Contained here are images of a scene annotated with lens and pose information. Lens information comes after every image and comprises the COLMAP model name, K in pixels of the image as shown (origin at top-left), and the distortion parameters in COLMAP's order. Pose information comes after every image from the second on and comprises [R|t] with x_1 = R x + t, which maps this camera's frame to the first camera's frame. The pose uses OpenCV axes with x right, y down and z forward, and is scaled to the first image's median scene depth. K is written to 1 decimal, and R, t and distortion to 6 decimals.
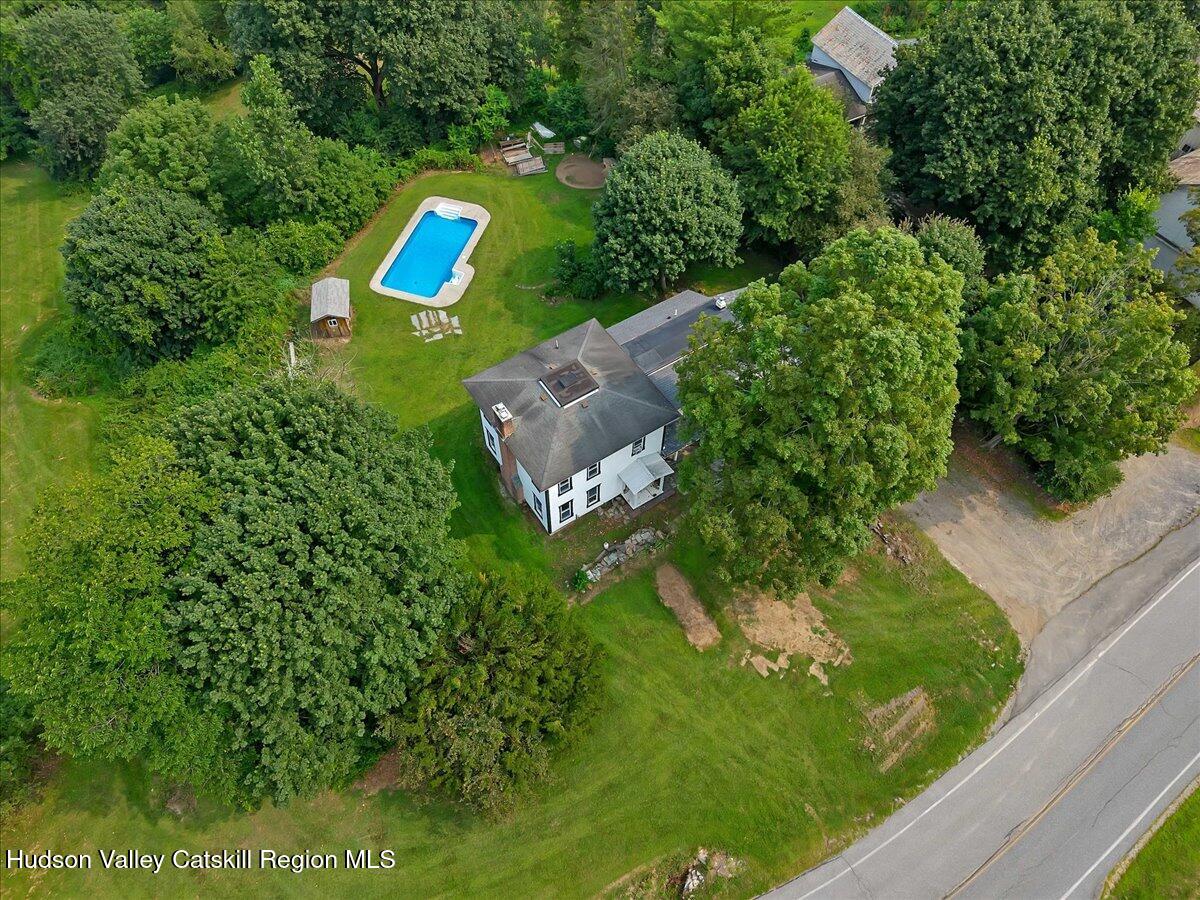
lens RADIAL K [[809.0, 0, 600.0], [0, 809.0, 450.0], [0, 0, 1]] dist [0.045524, -0.049763]
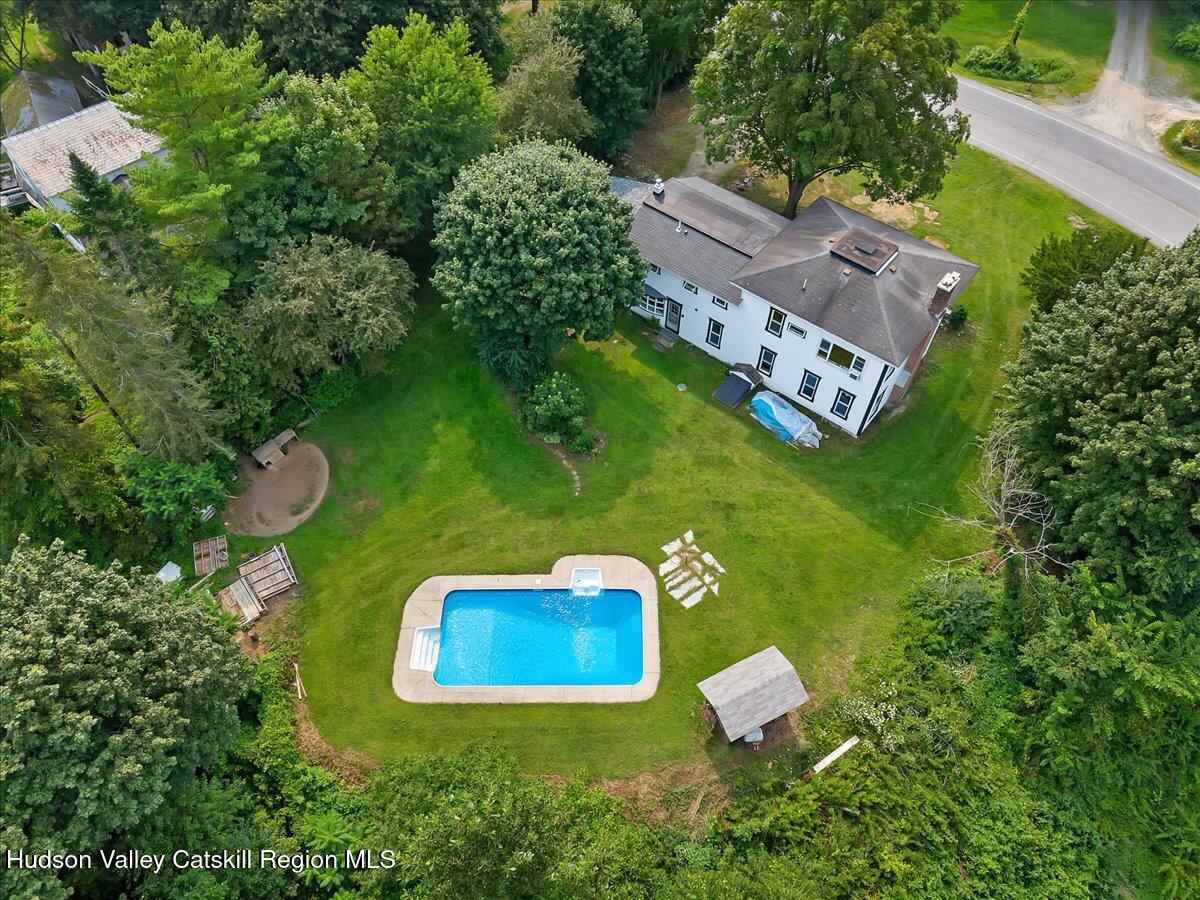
lens RADIAL K [[809.0, 0, 600.0], [0, 809.0, 450.0], [0, 0, 1]] dist [0.045524, -0.049763]
pose [[-0.287891, -0.771093, 0.567921, -0.477385], [0.783908, 0.150899, 0.602261, -0.617526], [-0.550098, 0.618583, 0.561023, 0.607865]]
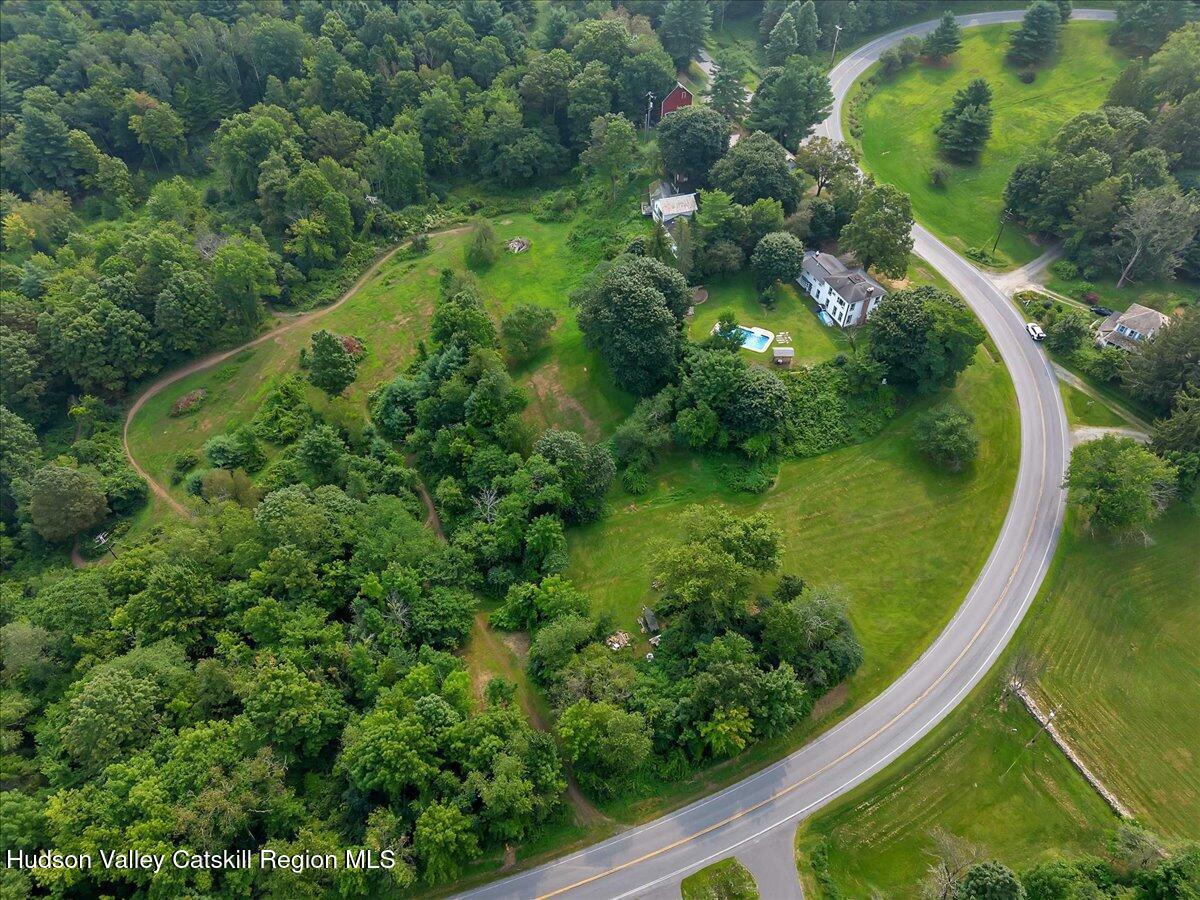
lens RADIAL K [[809.0, 0, 600.0], [0, 809.0, 450.0], [0, 0, 1]] dist [0.045524, -0.049763]
pose [[0.192472, -0.723597, 0.662844, -2.371736], [0.806425, 0.501511, 0.313313, -1.299848], [-0.559136, 0.474230, 0.680053, -0.317203]]
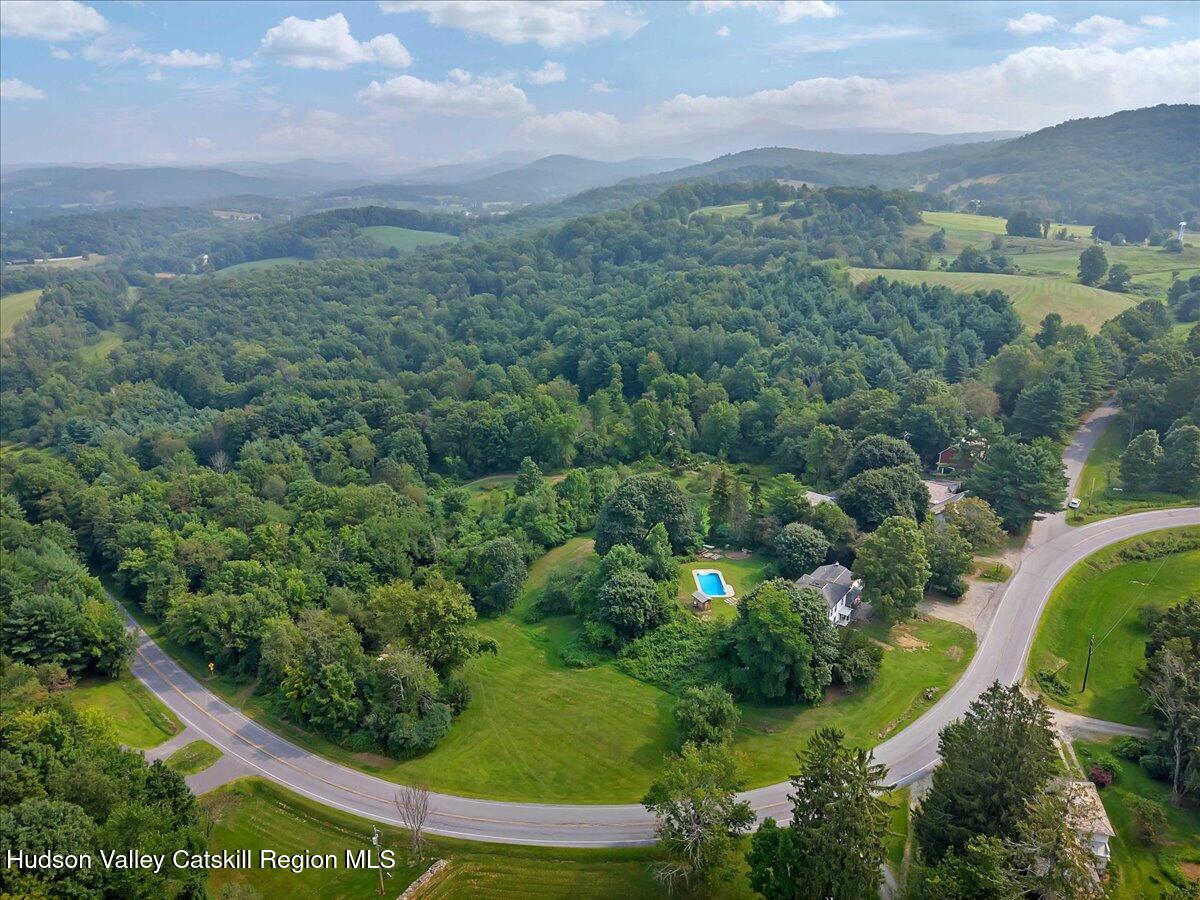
lens RADIAL K [[809.0, 0, 600.0], [0, 809.0, 450.0], [0, 0, 1]] dist [0.045524, -0.049763]
pose [[0.942706, -0.125690, 0.309042, -1.392832], [0.282825, 0.792414, -0.540454, 0.780896], [-0.176959, 0.596894, 0.782562, -1.334937]]
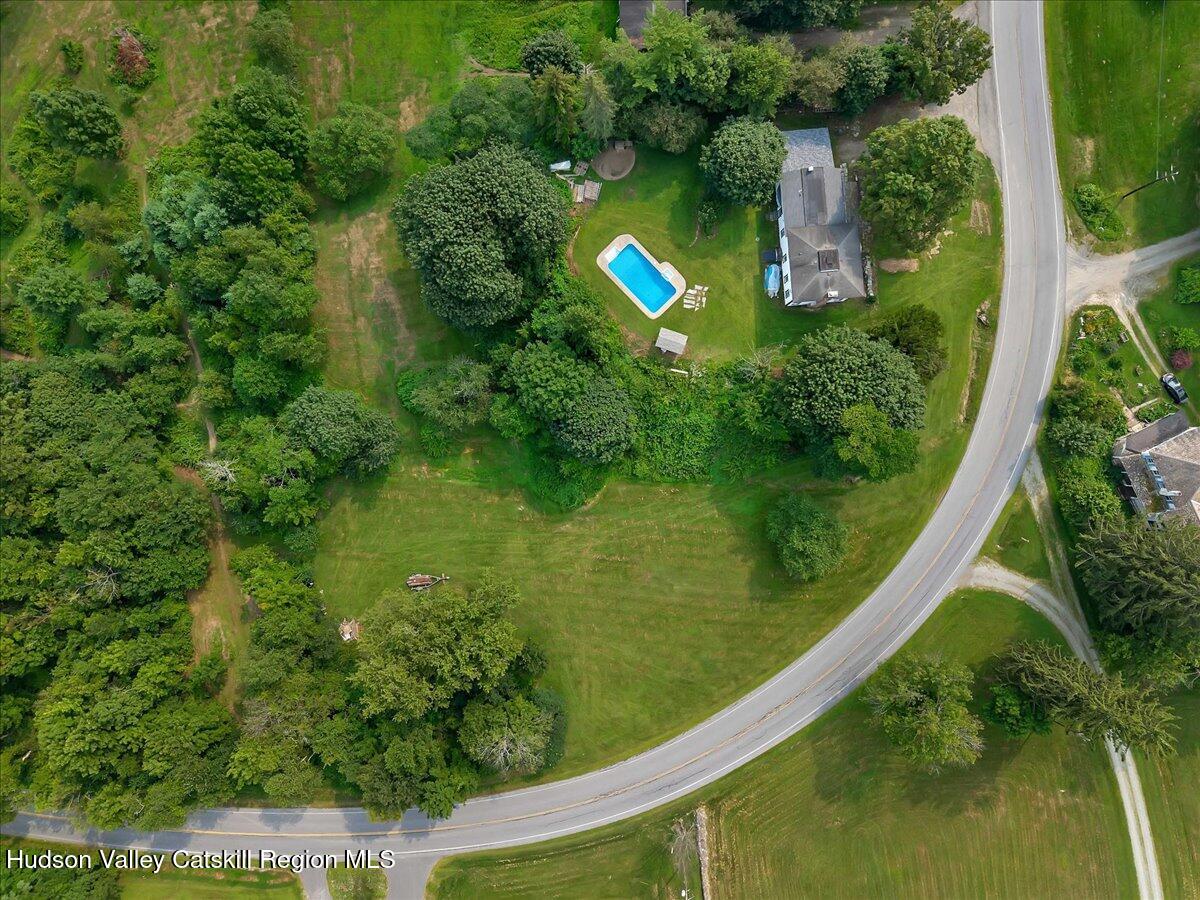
lens RADIAL K [[809.0, 0, 600.0], [0, 809.0, 450.0], [0, 0, 1]] dist [0.045524, -0.049763]
pose [[0.479716, -0.877268, -0.016542, -0.580633], [0.720087, 0.382852, 0.578705, -1.248152], [-0.501346, -0.289525, 0.815369, -0.505294]]
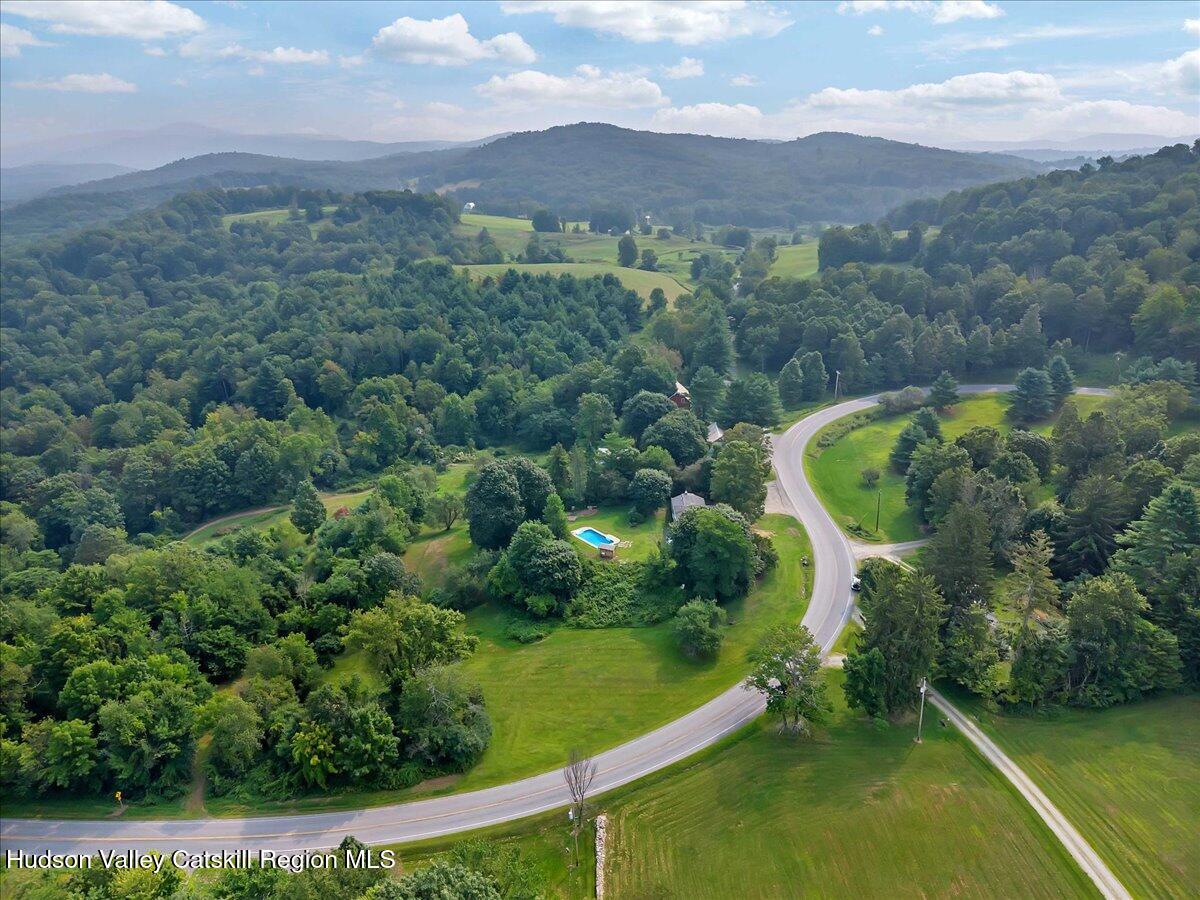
lens RADIAL K [[809.0, 0, 600.0], [0, 809.0, 450.0], [0, 0, 1]] dist [0.045524, -0.049763]
pose [[0.563423, -0.283931, 0.775847, -2.543080], [0.685503, 0.684822, -0.247195, 0.296905], [-0.461130, 0.671120, 0.580480, -0.988223]]
